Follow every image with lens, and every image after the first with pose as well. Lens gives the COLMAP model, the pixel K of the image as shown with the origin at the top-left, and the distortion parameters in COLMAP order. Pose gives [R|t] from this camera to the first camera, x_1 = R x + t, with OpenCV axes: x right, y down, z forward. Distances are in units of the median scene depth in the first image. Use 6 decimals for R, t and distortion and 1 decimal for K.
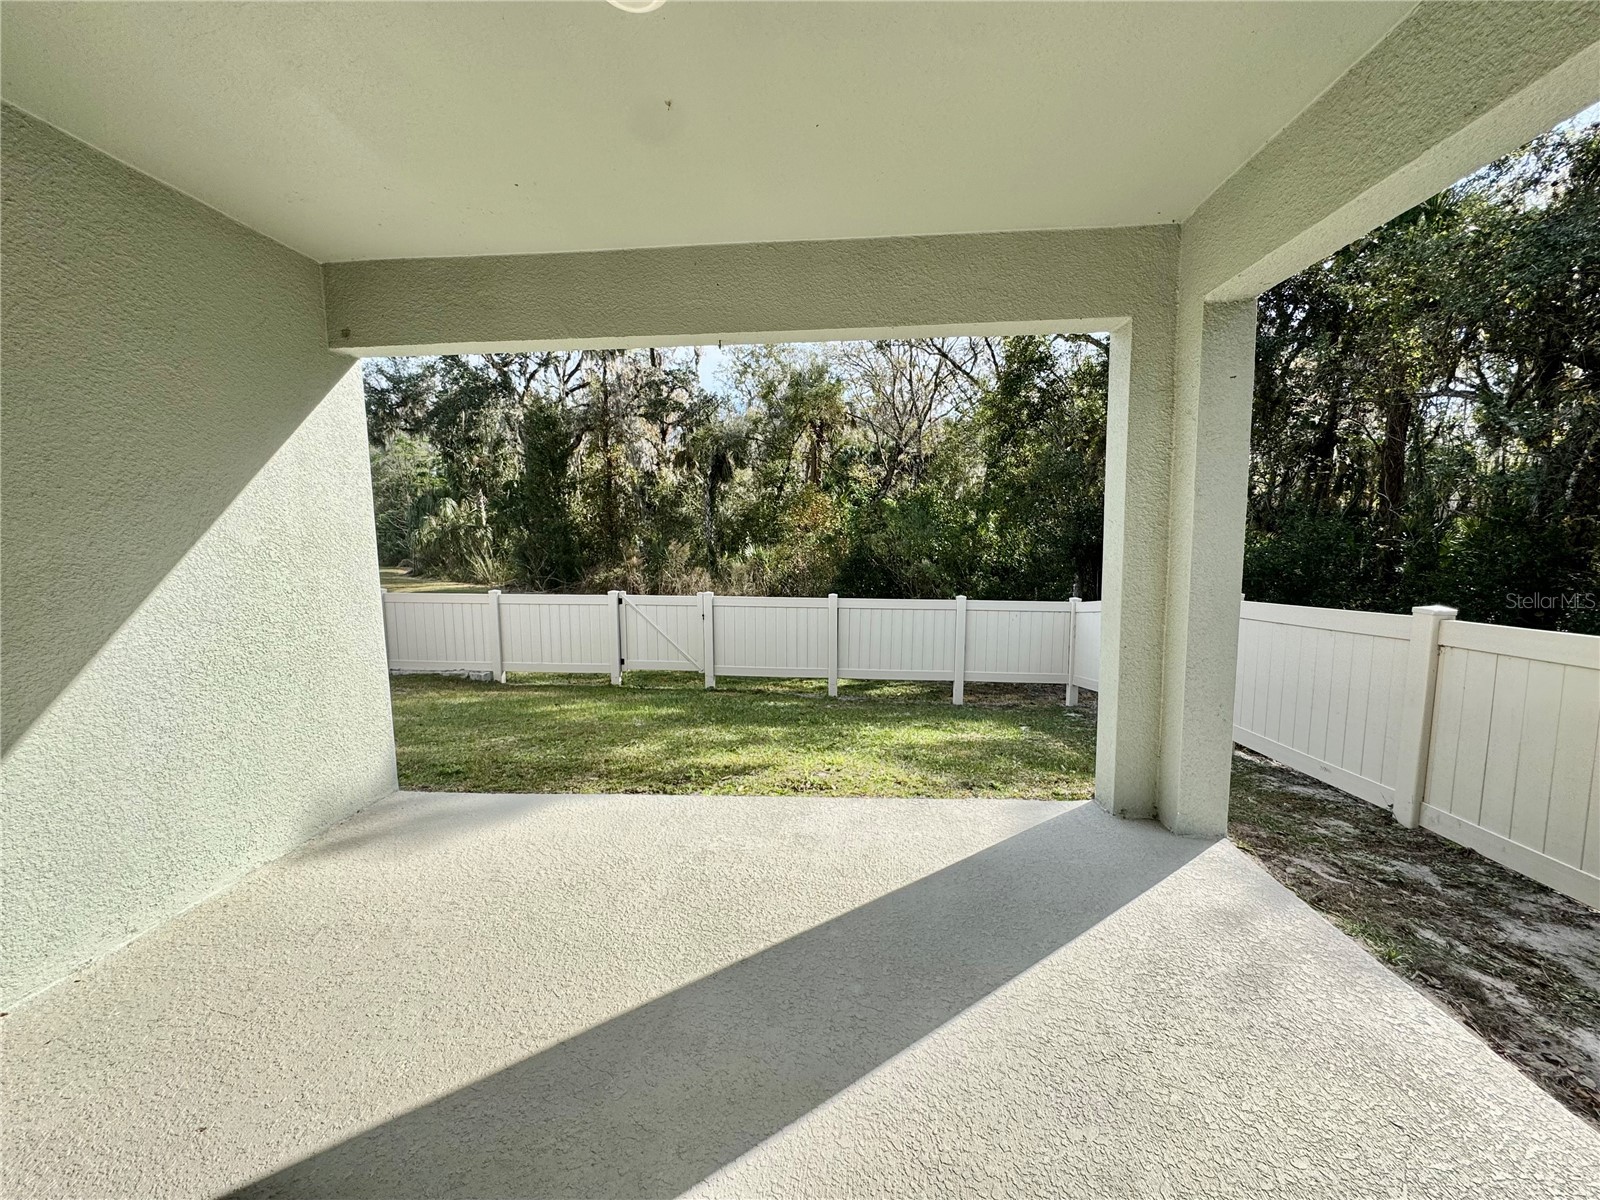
lens RADIAL K [[639.3, 0, 806.1], [0, 639.3, 598.4], [0, 0, 1]] dist [0.004476, -0.000661]
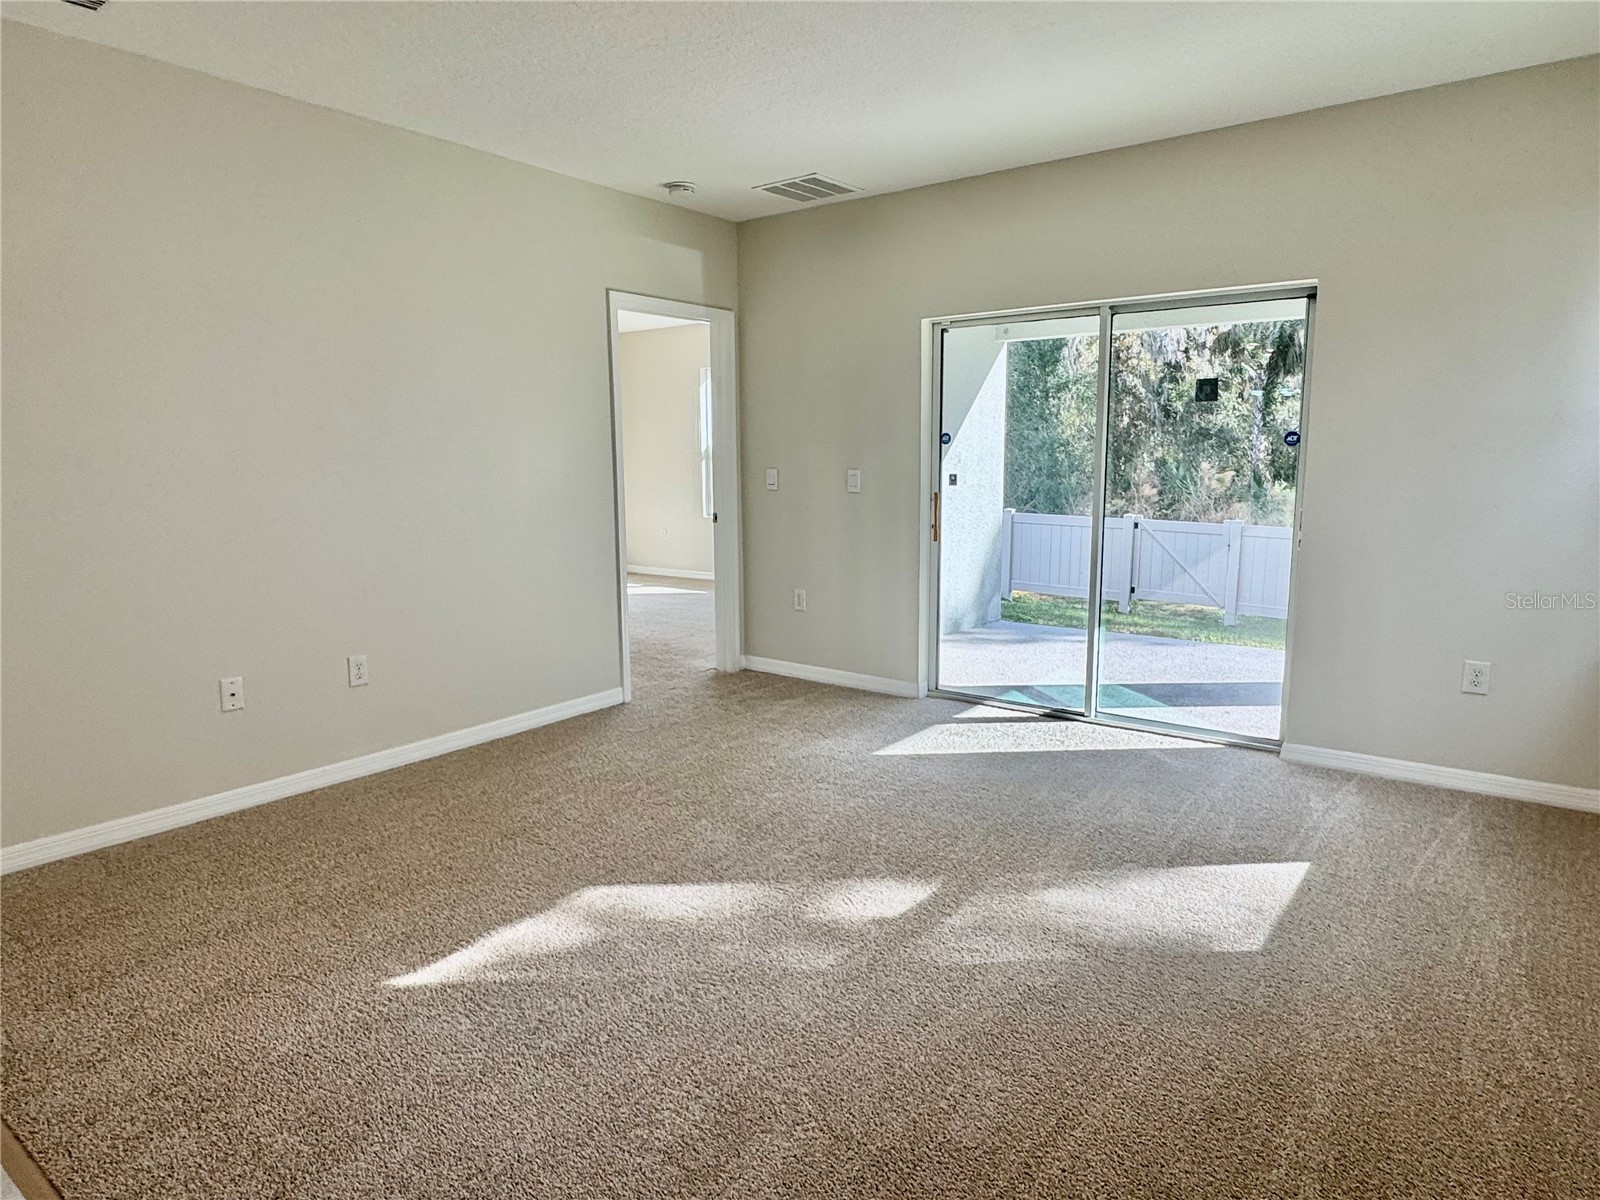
lens RADIAL K [[976.7, 0, 795.5], [0, 976.7, 602.7], [0, 0, 1]] dist [-0.002141, 0.001478]
pose [[0.829667, 0.092719, -0.550504, 0.025807], [-0.063601, 0.995389, 0.071796, 0.012588], [0.554623, -0.024554, 0.831739, -0.129856]]
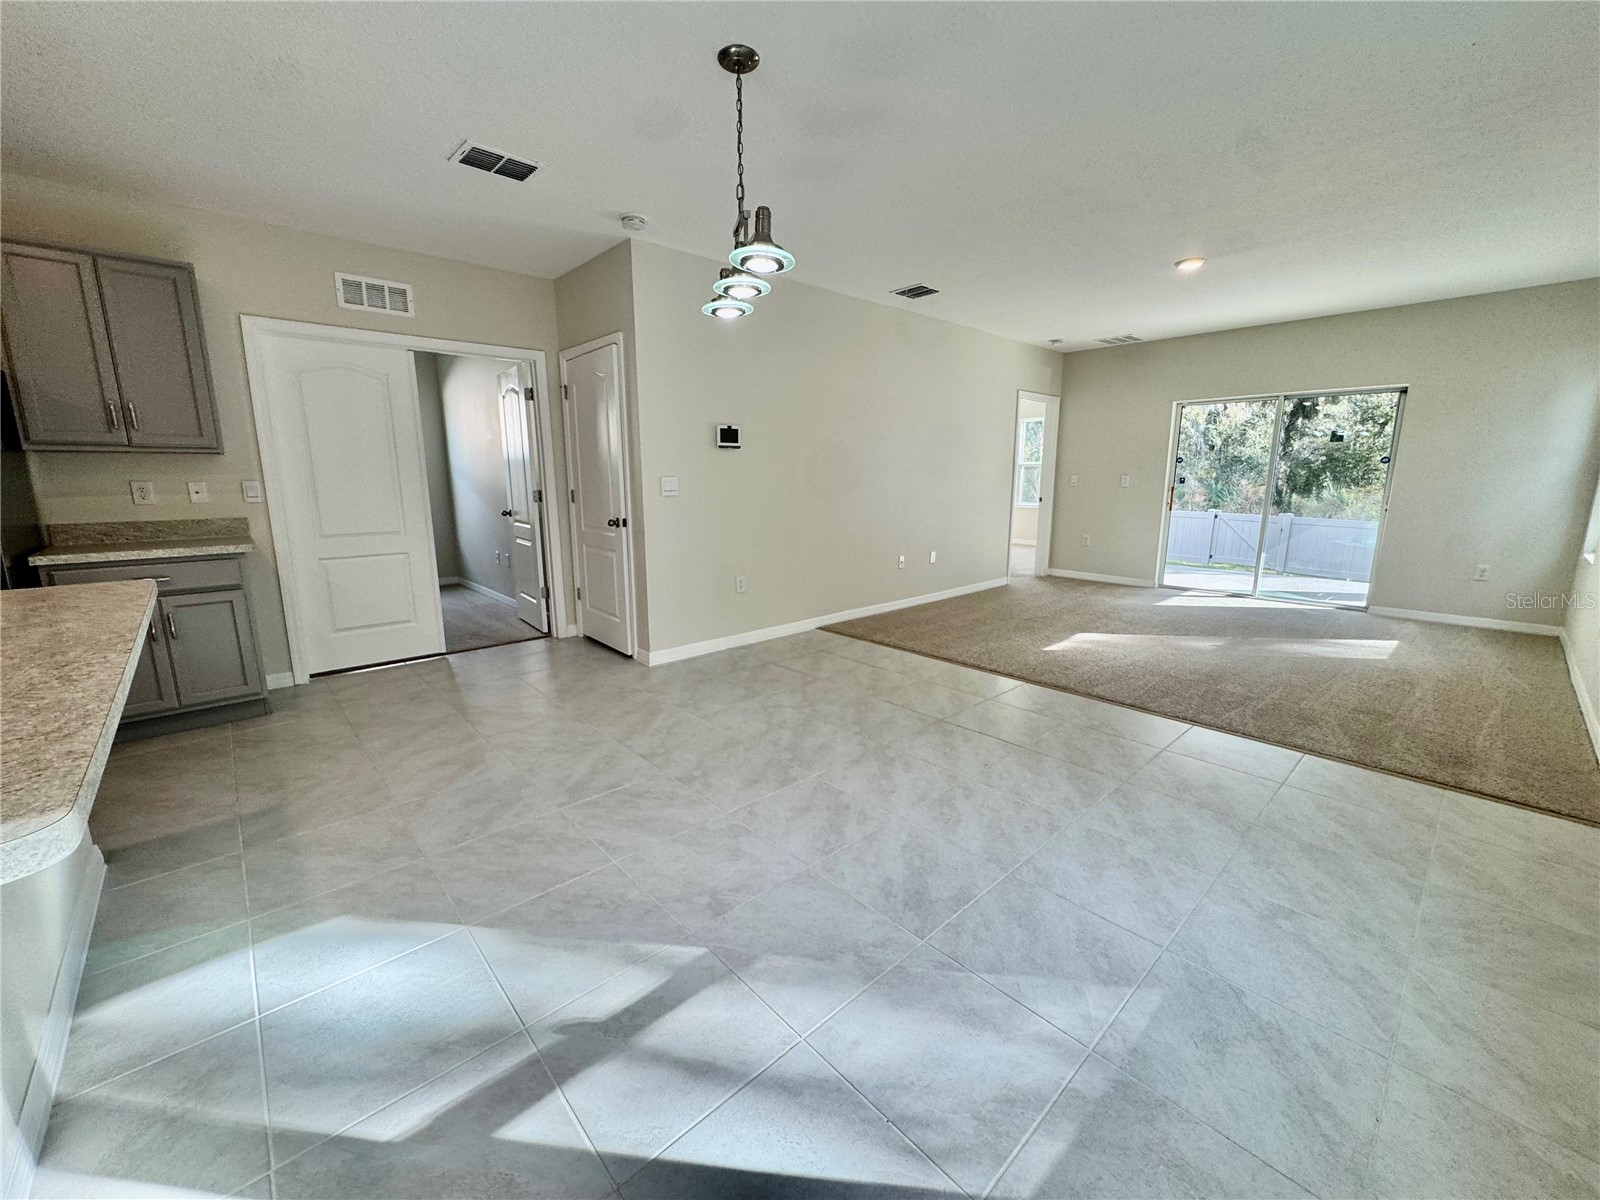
lens RADIAL K [[639.3, 0, 793.3], [0, 639.3, 602.7], [0, 0, 1]] dist [0.004476, -0.000661]
pose [[0.714695, 0.152540, -0.682600, 0.017548], [-0.083617, 0.987563, 0.133142, 0.024084], [0.694421, -0.038079, 0.718561, -0.222152]]
